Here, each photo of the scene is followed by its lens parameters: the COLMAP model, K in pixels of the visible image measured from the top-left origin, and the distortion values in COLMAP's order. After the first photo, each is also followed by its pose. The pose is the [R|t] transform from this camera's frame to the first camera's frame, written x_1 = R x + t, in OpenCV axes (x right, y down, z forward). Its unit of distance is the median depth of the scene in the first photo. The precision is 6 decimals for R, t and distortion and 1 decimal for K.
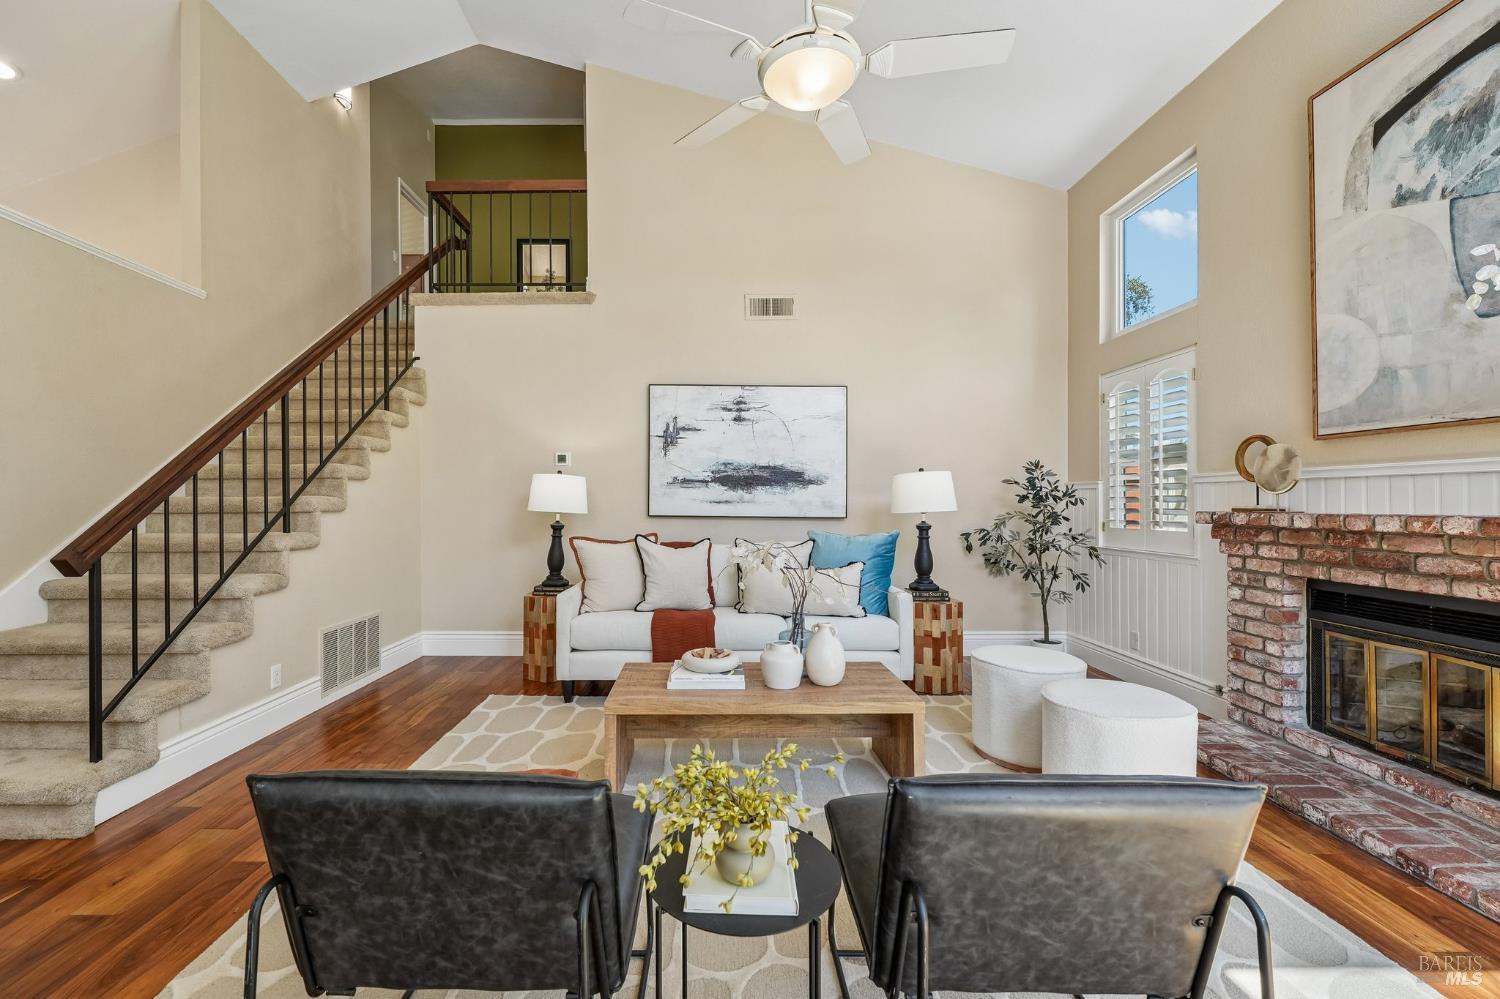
lens RADIAL K [[619.8, 0, 707.4], [0, 619.8, 500.4], [0, 0, 1]] dist [-0.000395, -0.000739]
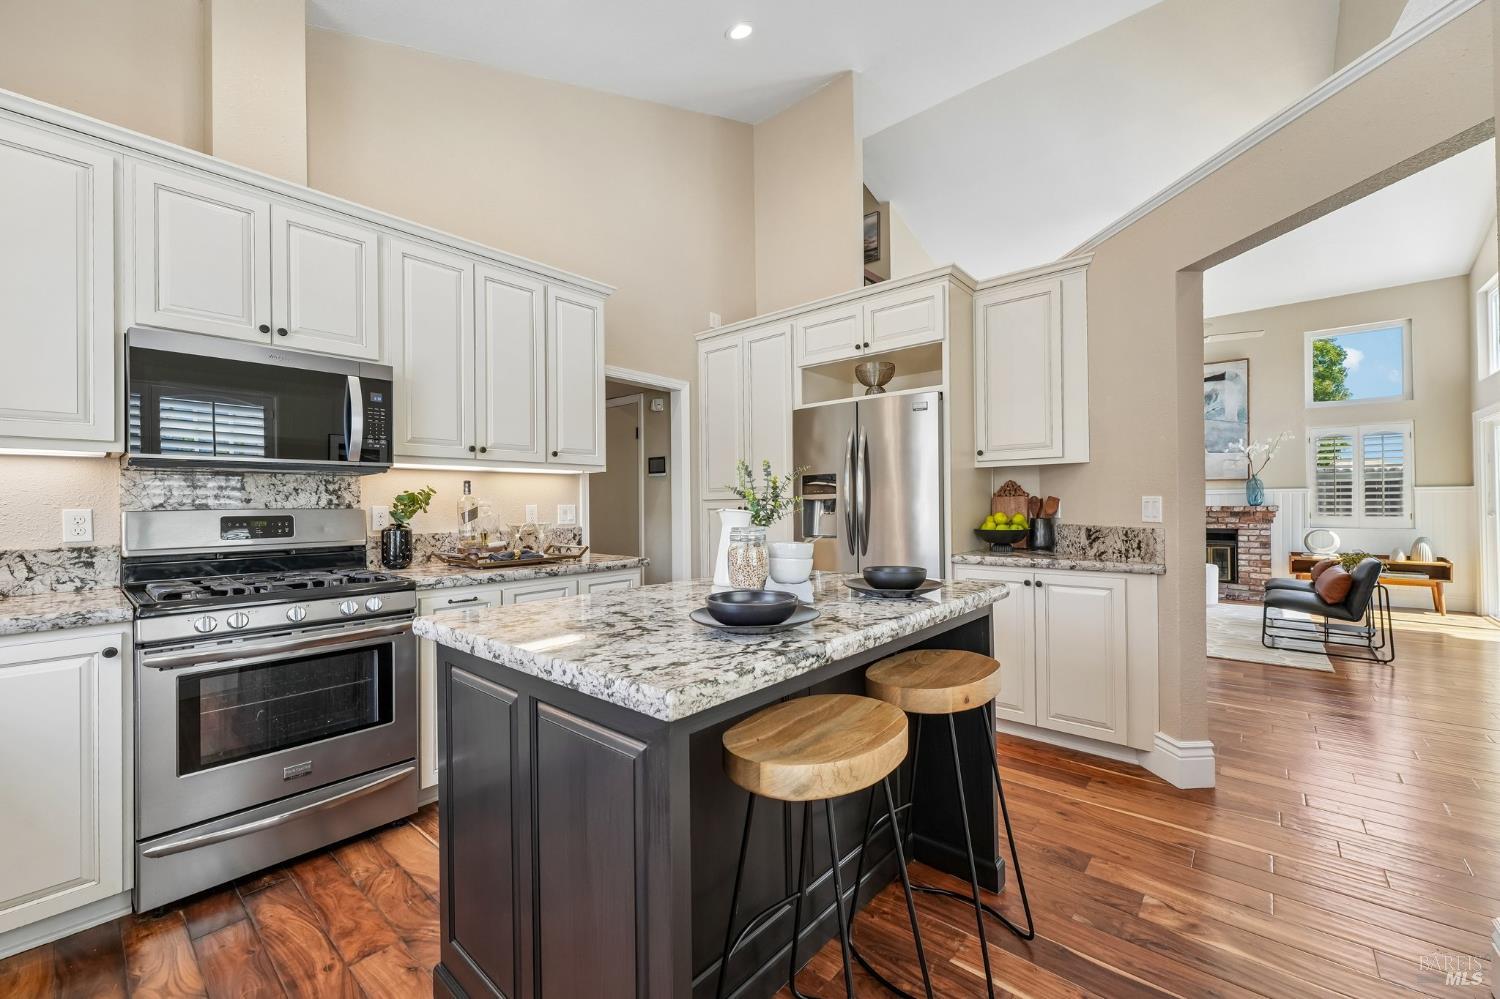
lens RADIAL K [[597.1, 0, 747.2], [0, 597.1, 500.6], [0, 0, 1]] dist [-0.000490, -0.000115]
pose [[0.642361, 0.001417, 0.766401, -2.414930], [0.006637, 0.999951, -0.007412, 0.000205], [-0.766374, 0.009848, 0.642319, 0.611258]]
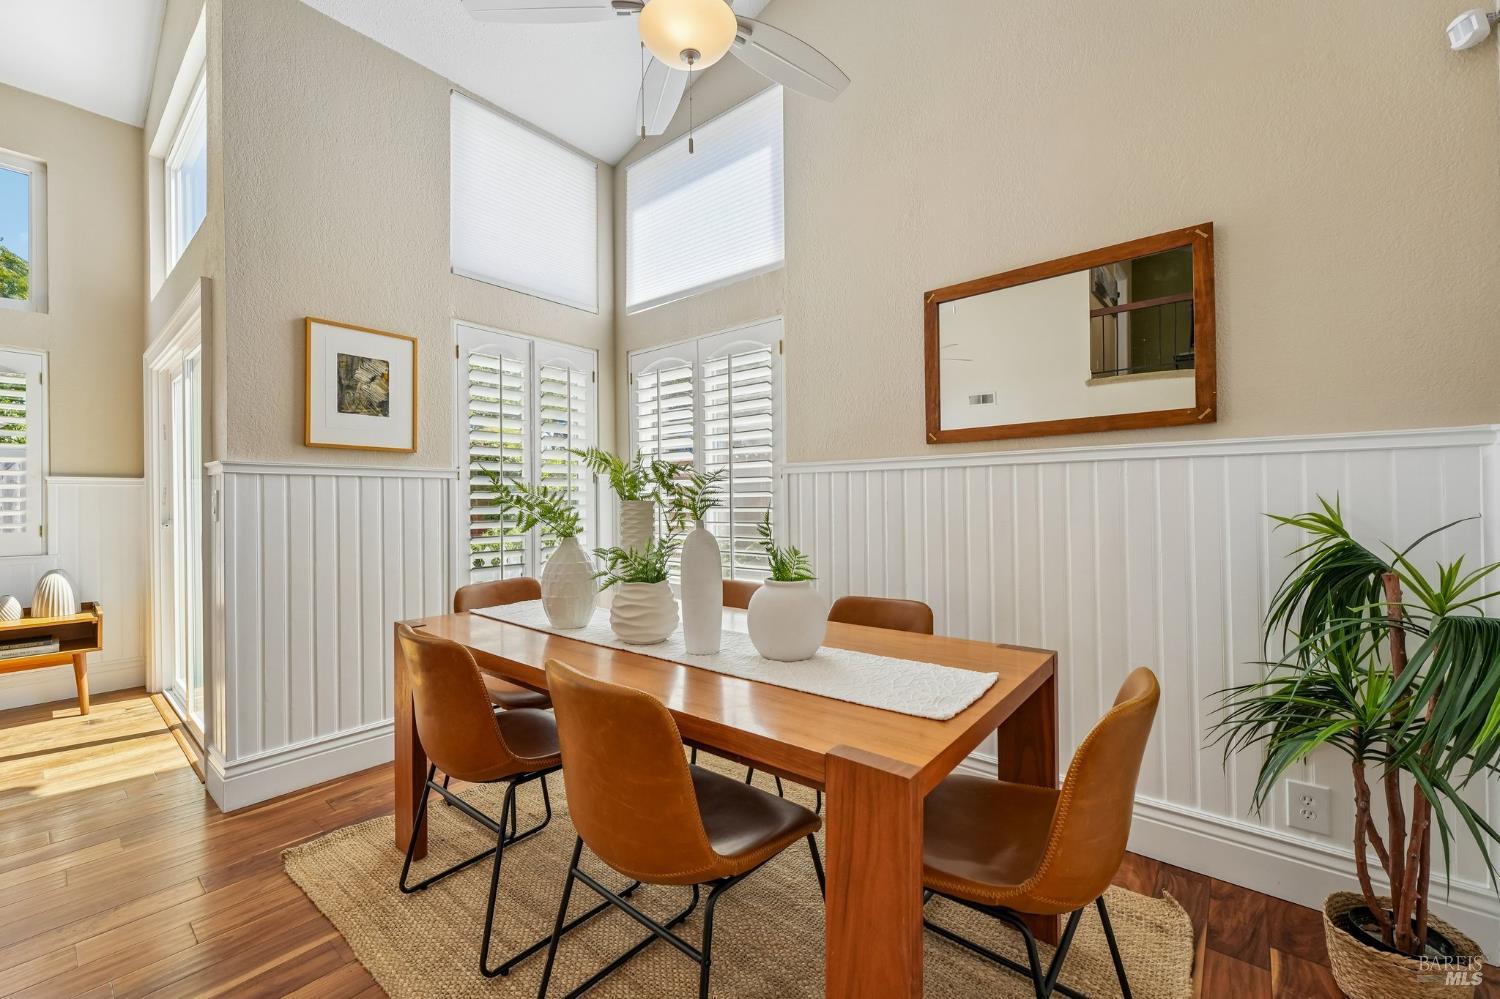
lens RADIAL K [[597.1, 0, 747.2], [0, 597.1, 500.6], [0, 0, 1]] dist [-0.000490, -0.000115]
pose [[-0.776787, 0.007784, 0.629715, -0.928216], [0.008718, 0.999961, -0.001607, 0.012087], [-0.629703, 0.004242, -0.776824, 0.172989]]
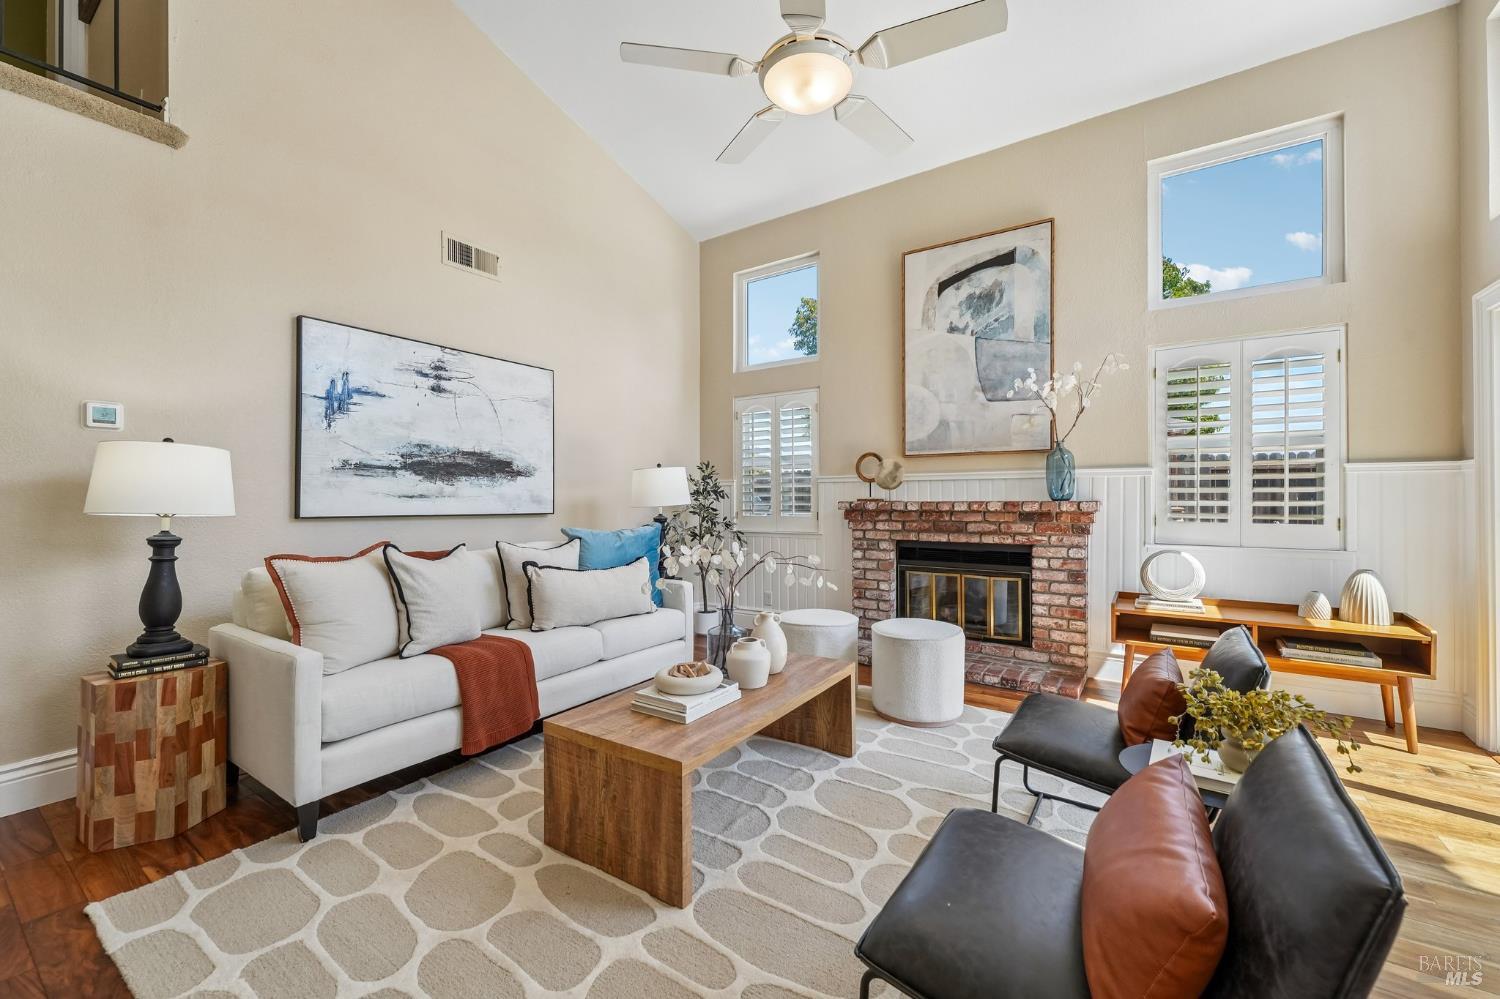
lens RADIAL K [[600.7, 0, 745.3], [0, 600.7, 497.4], [0, 0, 1]] dist [-0.000494, -0.000257]
pose [[0.555997, -0.001252, 0.831184, -0.578275], [0.002543, 0.999997, -0.000195, 0.008194], [-0.831181, 0.002222, 0.555998, 0.428290]]
